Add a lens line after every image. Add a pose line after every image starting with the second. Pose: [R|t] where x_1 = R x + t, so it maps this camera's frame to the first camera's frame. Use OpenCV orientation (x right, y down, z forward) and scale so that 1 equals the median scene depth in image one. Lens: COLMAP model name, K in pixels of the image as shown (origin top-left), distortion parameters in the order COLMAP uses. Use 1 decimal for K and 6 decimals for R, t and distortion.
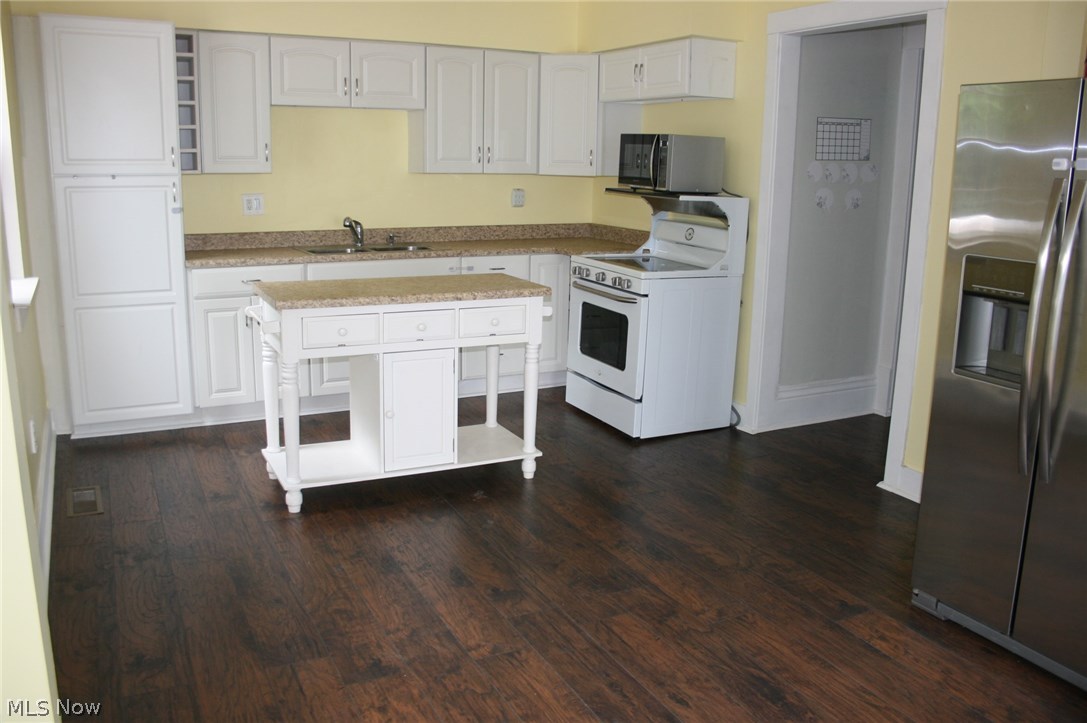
lens RADIAL K [[910.3, 0, 543.5], [0, 910.3, 361.5], [0, 0, 1]] dist [-0.118721, 0.070467]
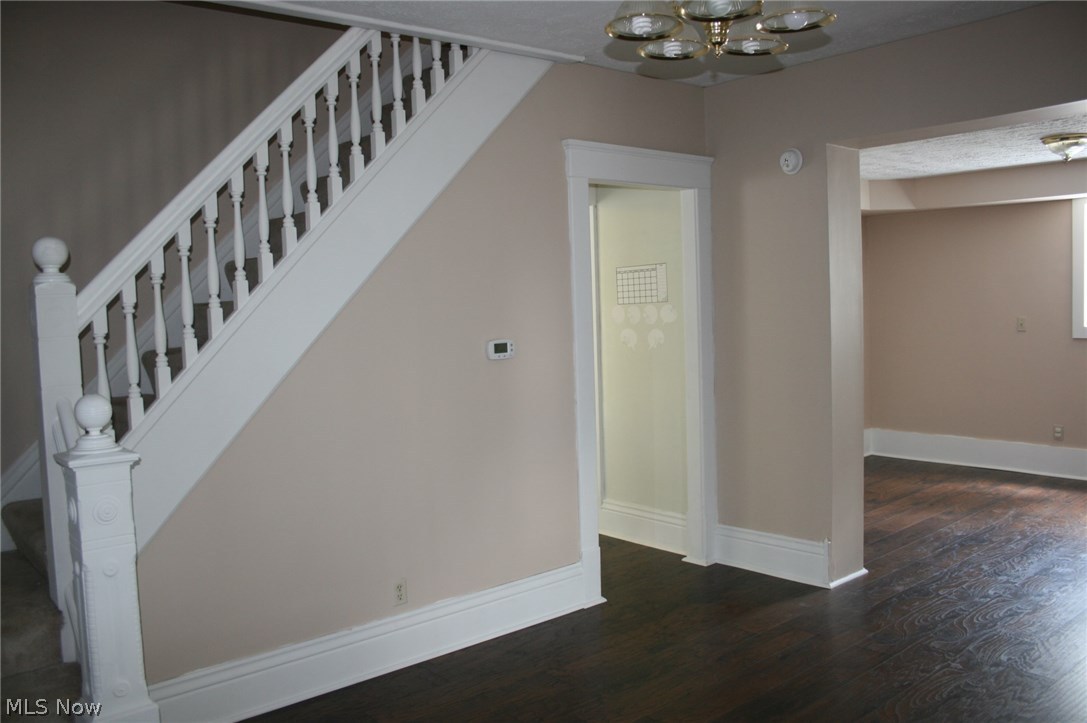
lens RADIAL K [[910.3, 0, 543.5], [0, 910.3, 361.5], [0, 0, 1]] dist [-0.118721, 0.070467]
pose [[0.243925, 0.040304, -0.968956, 1.382745], [-0.172807, 0.984952, -0.002533, -0.131469], [0.954274, 0.168060, 0.247219, 0.623535]]
